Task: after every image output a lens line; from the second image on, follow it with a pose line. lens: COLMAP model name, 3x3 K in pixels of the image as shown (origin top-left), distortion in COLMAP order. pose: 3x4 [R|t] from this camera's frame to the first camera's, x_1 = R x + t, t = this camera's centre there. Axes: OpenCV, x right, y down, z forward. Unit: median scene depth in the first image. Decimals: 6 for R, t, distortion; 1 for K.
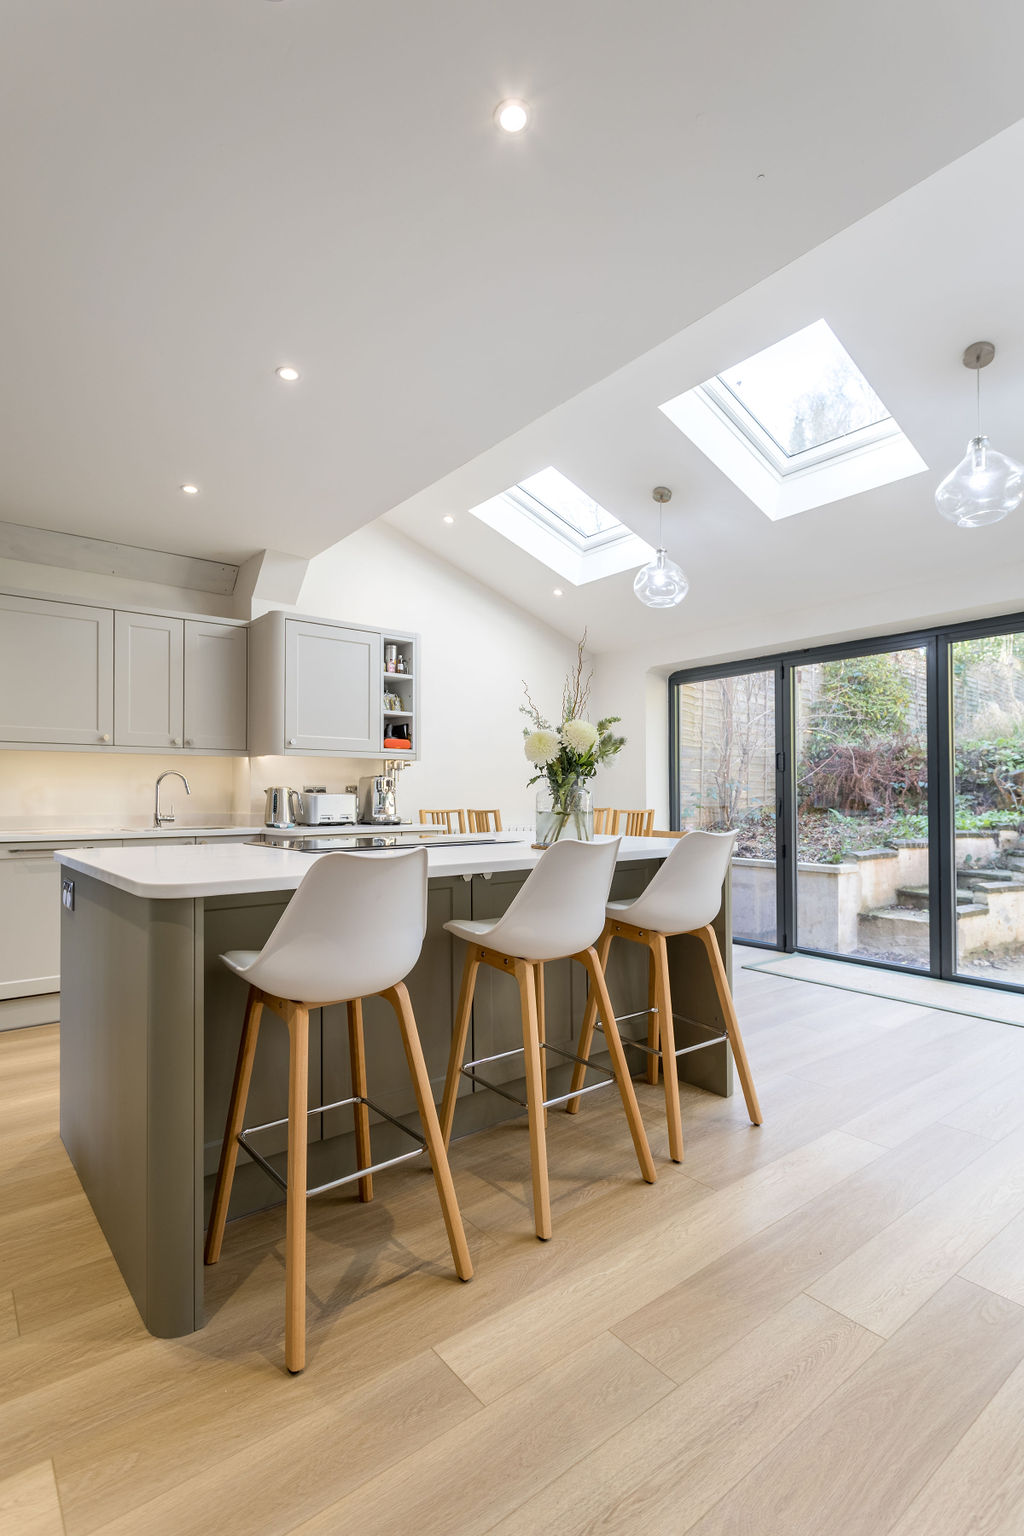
lens RADIAL K [[746.3, 0, 511.3], [0, 746.3, 793.0], [0, 0, 1]] dist [-0.000248, -0.000063]
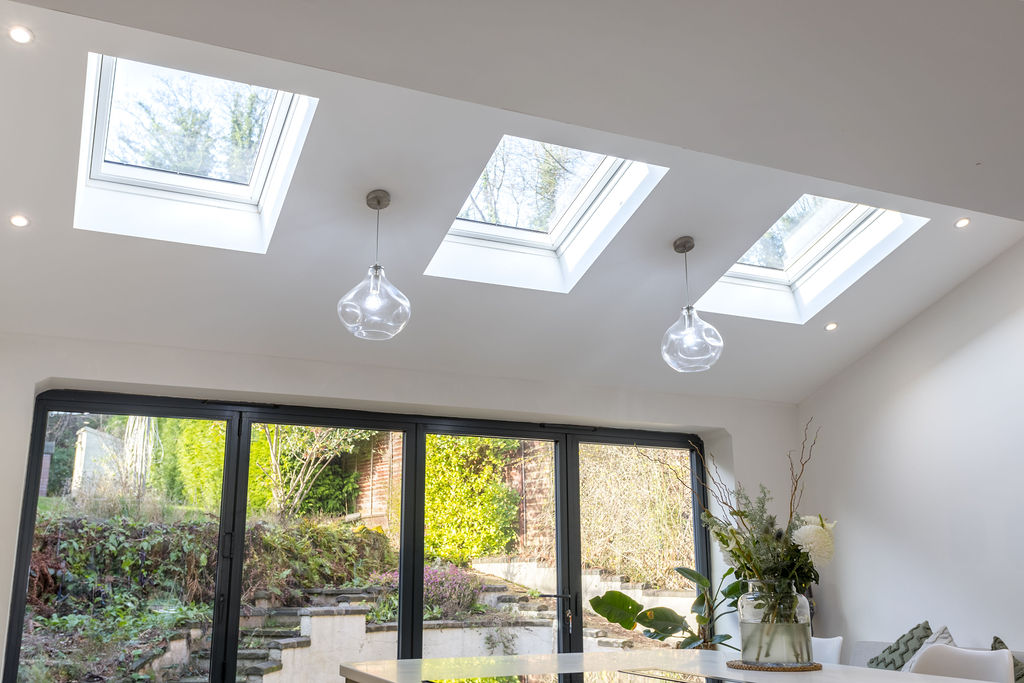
lens RADIAL K [[953.5, 0, 512.0], [0, 953.5, 341.5], [0, 0, 1]] dist [0.011699, -0.001473]
pose [[0.239315, 0.239674, 0.940896, -0.694971], [-0.009810, 0.969602, -0.244491, -0.010925], [-0.970892, 0.049280, 0.234391, 0.653498]]
